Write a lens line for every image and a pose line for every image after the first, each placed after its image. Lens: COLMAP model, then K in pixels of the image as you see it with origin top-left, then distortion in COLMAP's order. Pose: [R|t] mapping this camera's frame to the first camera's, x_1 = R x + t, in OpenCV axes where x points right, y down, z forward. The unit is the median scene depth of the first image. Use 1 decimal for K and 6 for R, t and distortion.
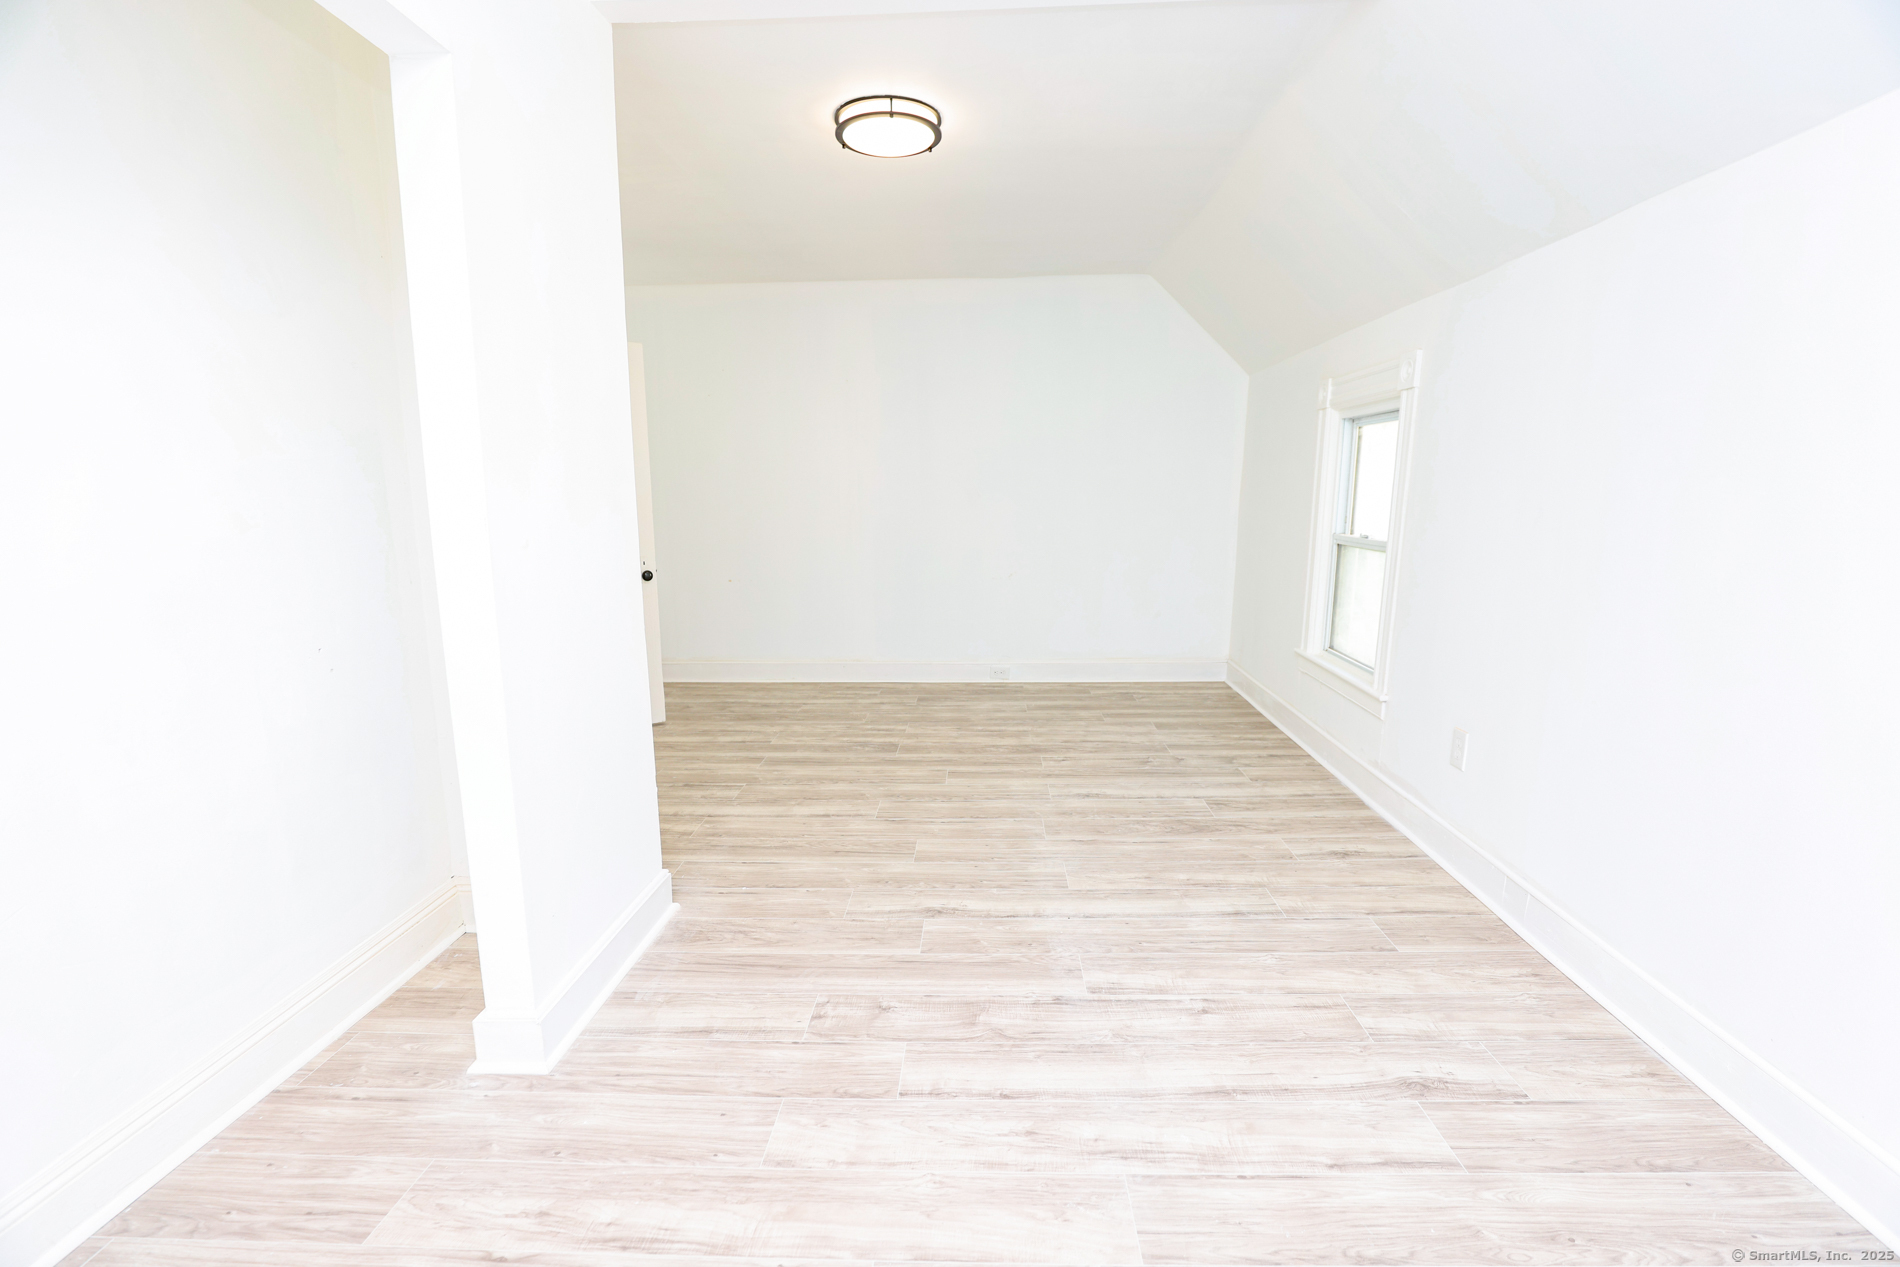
lens RADIAL K [[879.3, 0, 962.3], [0, 879.3, 629.5], [0, 0, 1]] dist [-0.027444, 0.004368]
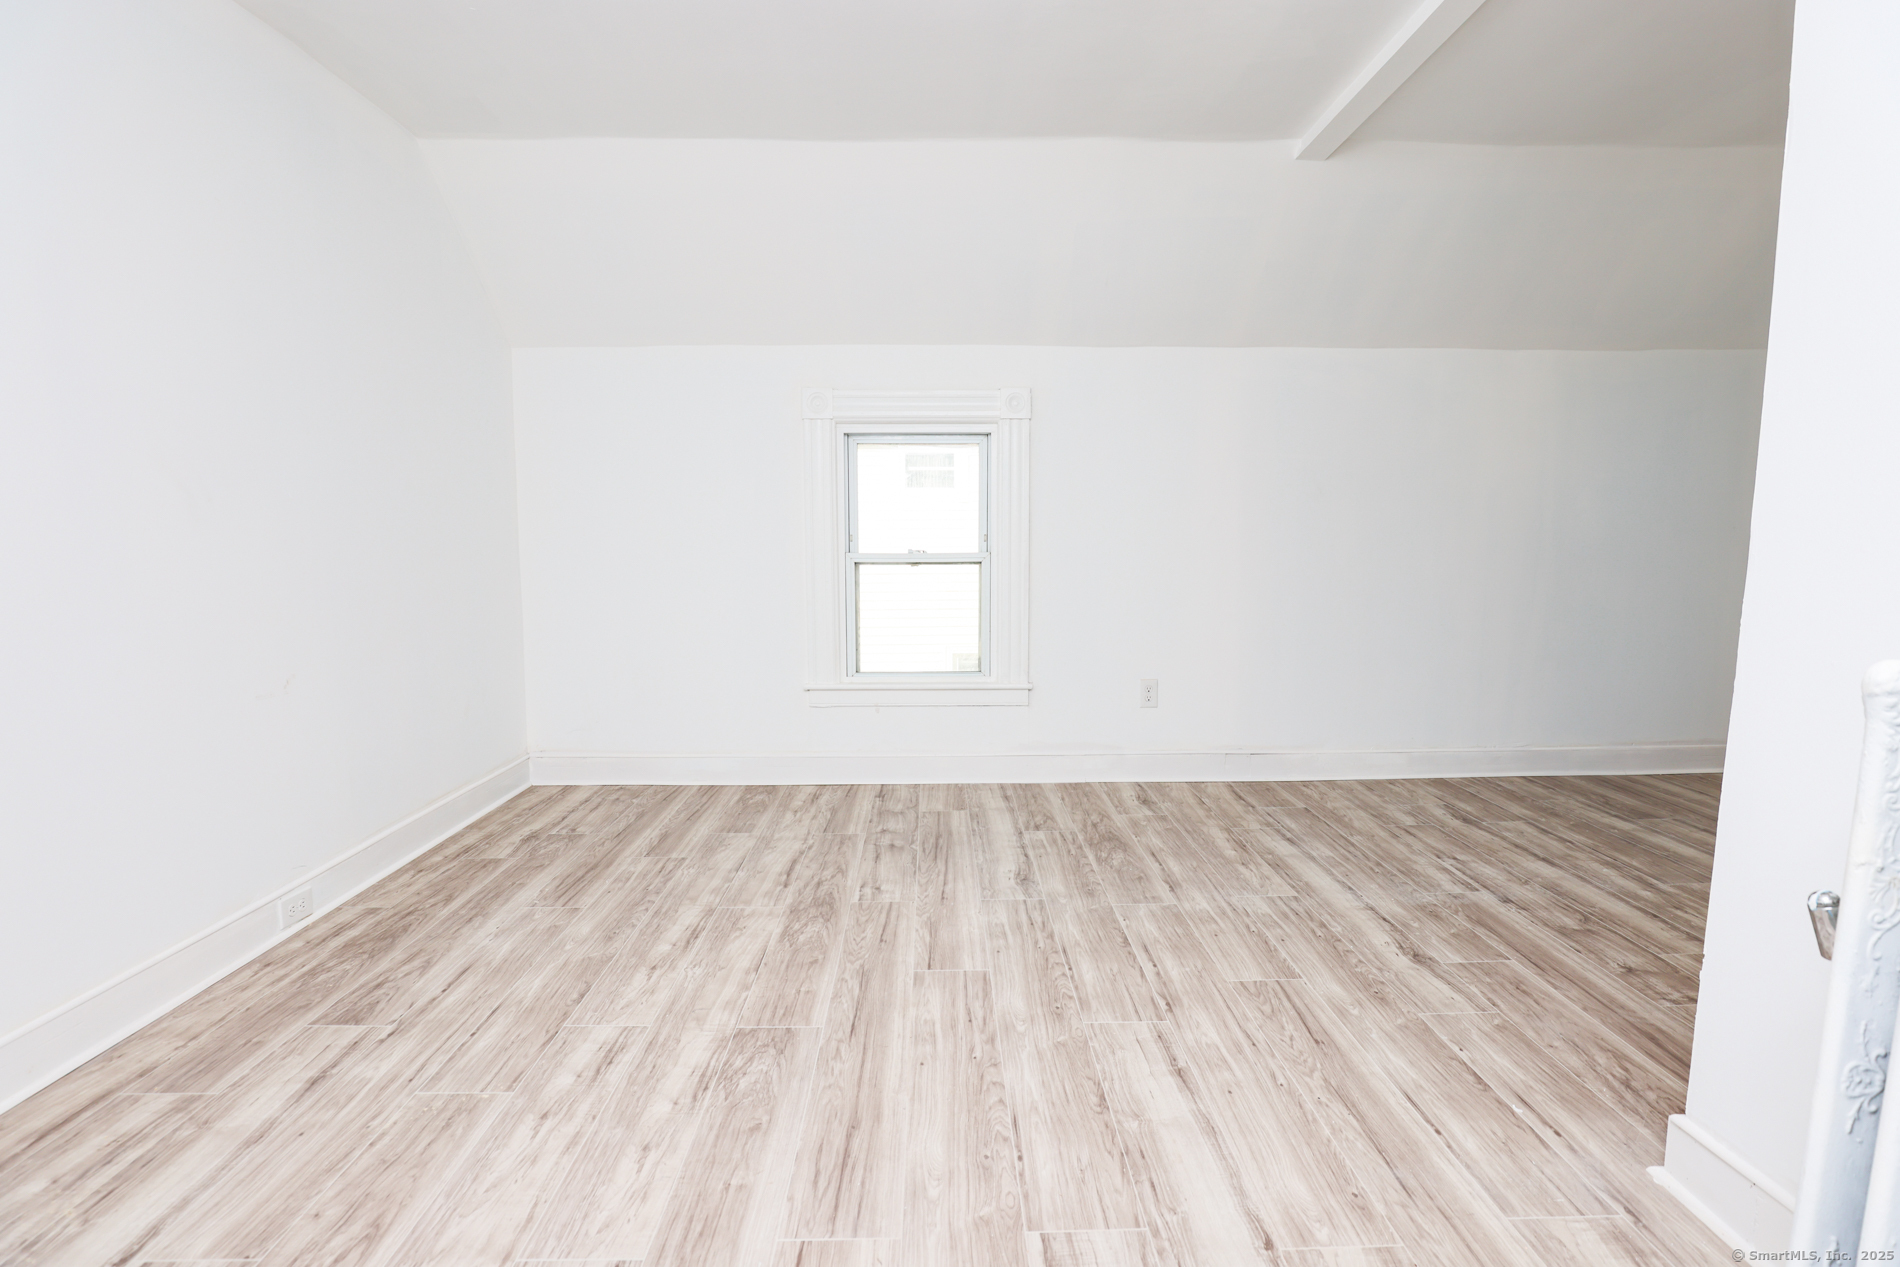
lens RADIAL K [[879.3, 0, 959.8], [0, 879.3, 646.4], [0, 0, 1]] dist [-0.027444, 0.004368]
pose [[-0.063603, -0.113755, 0.991471, -0.752472], [0.161265, 0.979254, 0.122698, -0.149396], [-0.984860, 0.167693, -0.043939, 1.303582]]
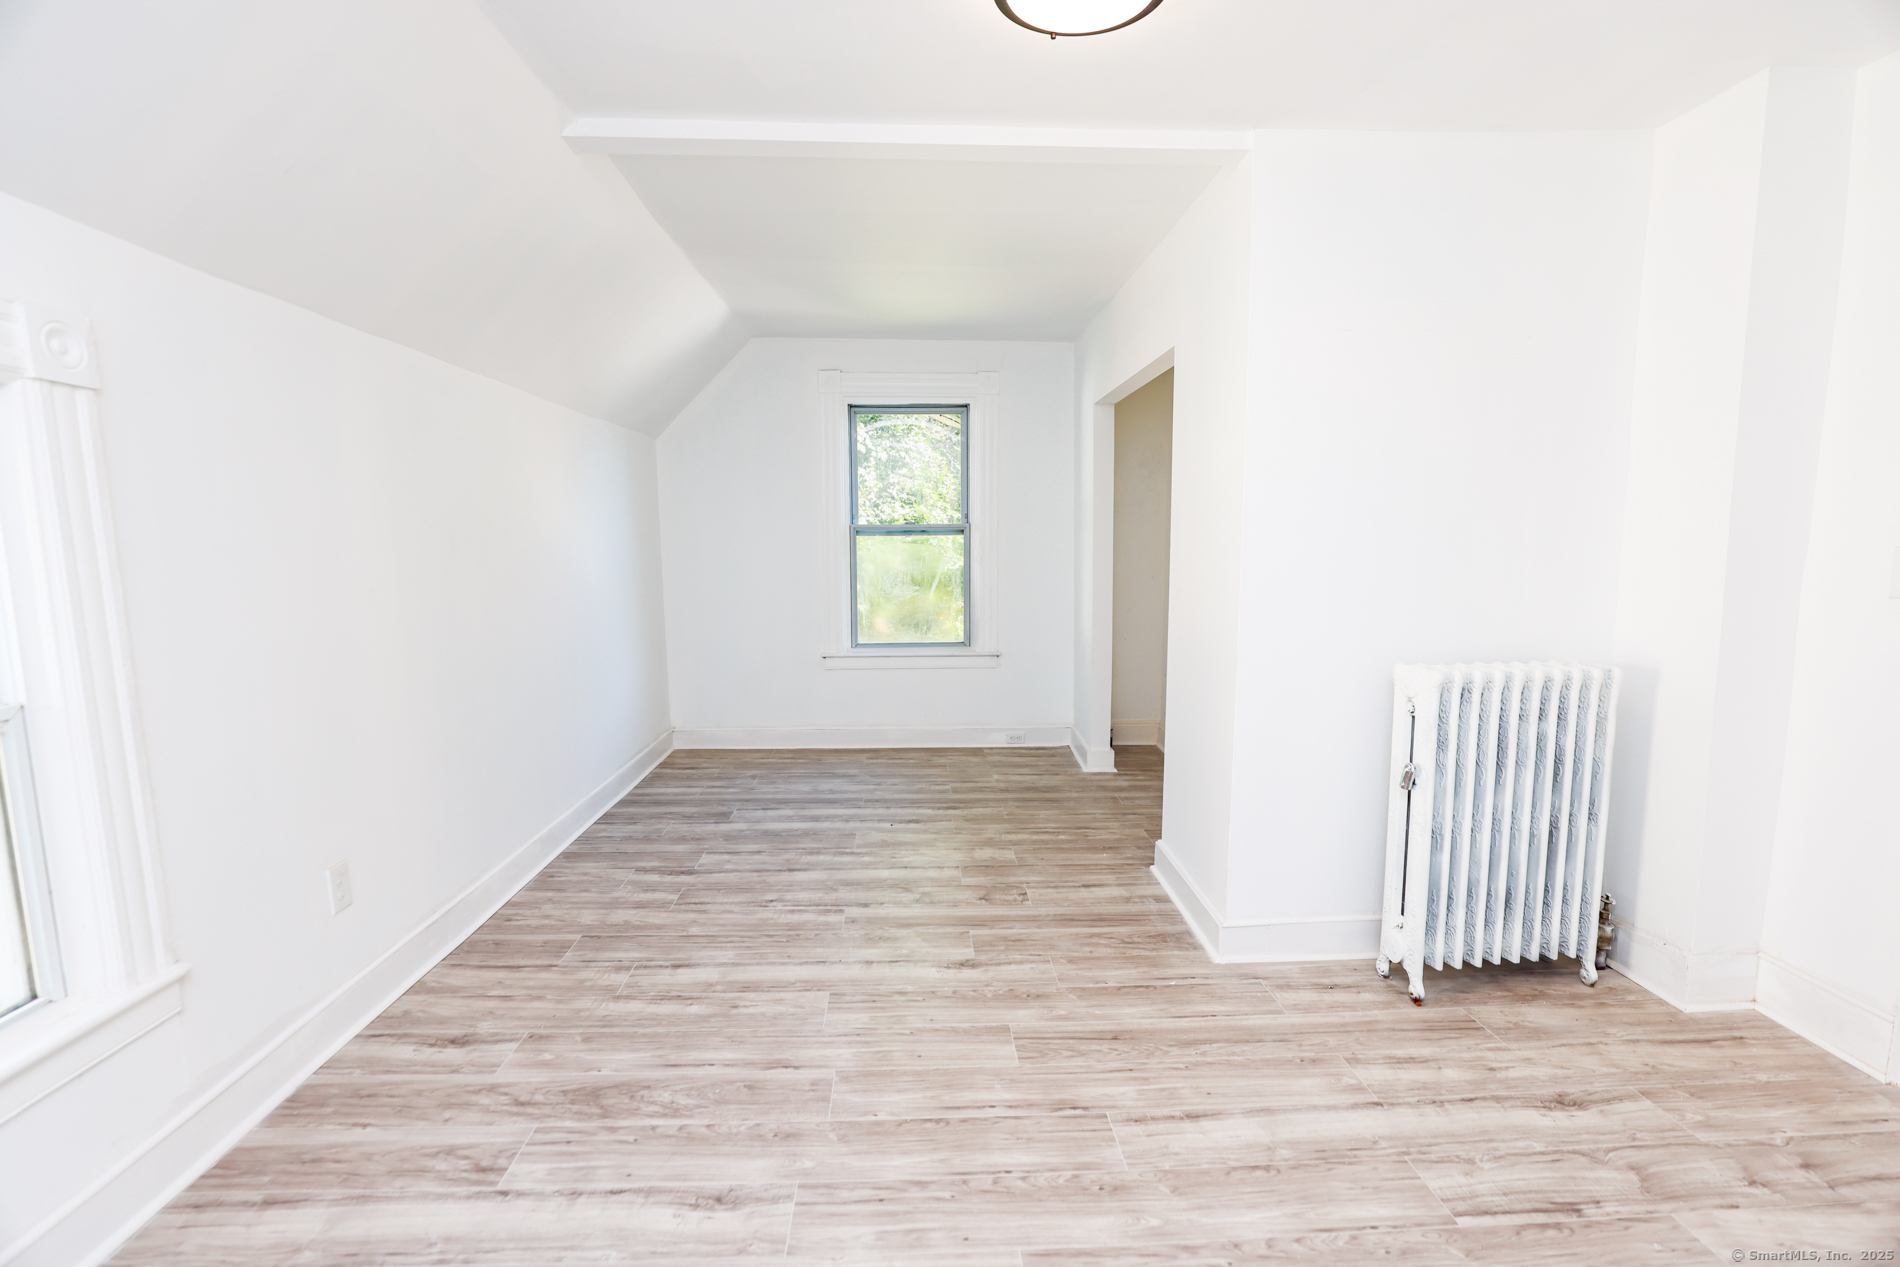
lens RADIAL K [[879.3, 0, 958.1], [0, 879.3, 634.2], [0, 0, 1]] dist [-0.027444, 0.004368]
pose [[-0.996124, 0.015238, -0.086632, 0.057497], [-0.008064, 0.964913, 0.262447, -0.301189], [0.087592, 0.262128, -0.961050, 1.721191]]
